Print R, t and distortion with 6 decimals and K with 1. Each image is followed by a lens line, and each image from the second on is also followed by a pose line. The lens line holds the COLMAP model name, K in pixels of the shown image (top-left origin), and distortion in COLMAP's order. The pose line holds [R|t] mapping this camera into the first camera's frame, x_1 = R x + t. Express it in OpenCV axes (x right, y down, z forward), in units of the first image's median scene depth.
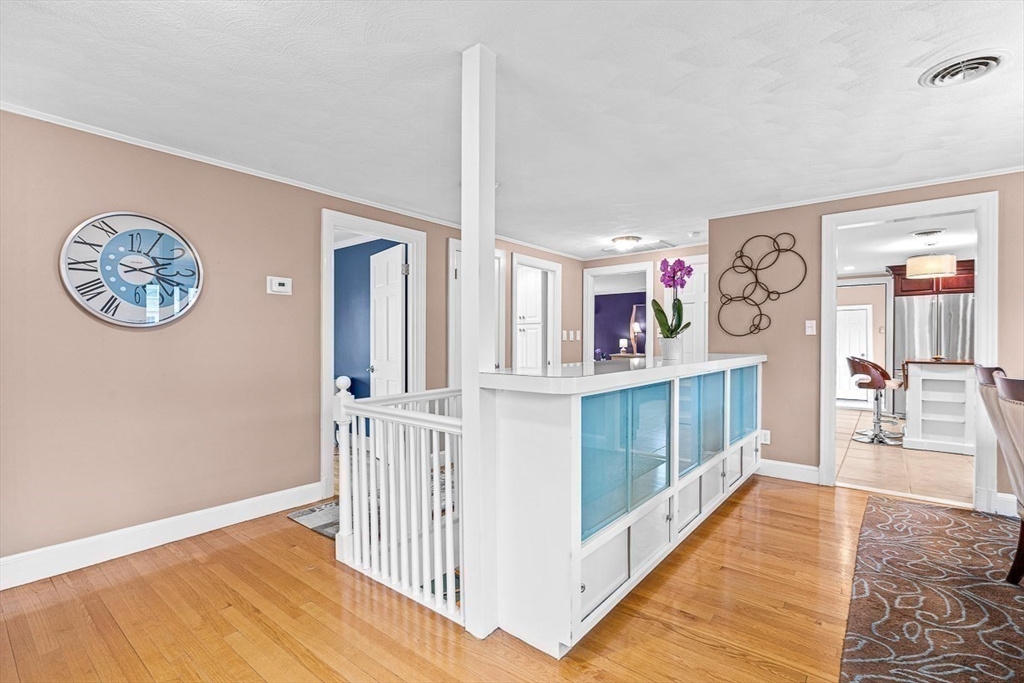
lens RADIAL K [[464.0, 0, 509.3], [0, 464.0, 341.3], [0, 0, 1]] dist [-0.000630, -0.000316]
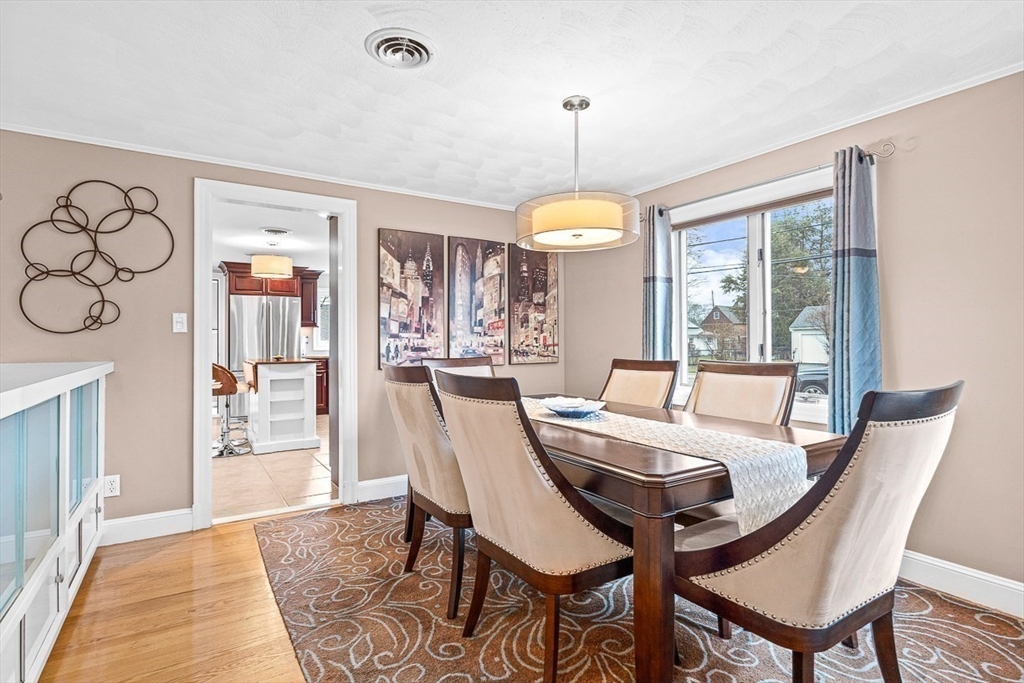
lens RADIAL K [[510.4, 0, 514.3], [0, 510.4, 335.4], [0, 0, 1]] dist [0.002266, 0.000178]
pose [[0.308932, 0.007644, 0.951054, 0.034261], [0.005618, 0.999936, -0.009862, 0.001804], [-0.951068, 0.008390, 0.308869, 0.233182]]
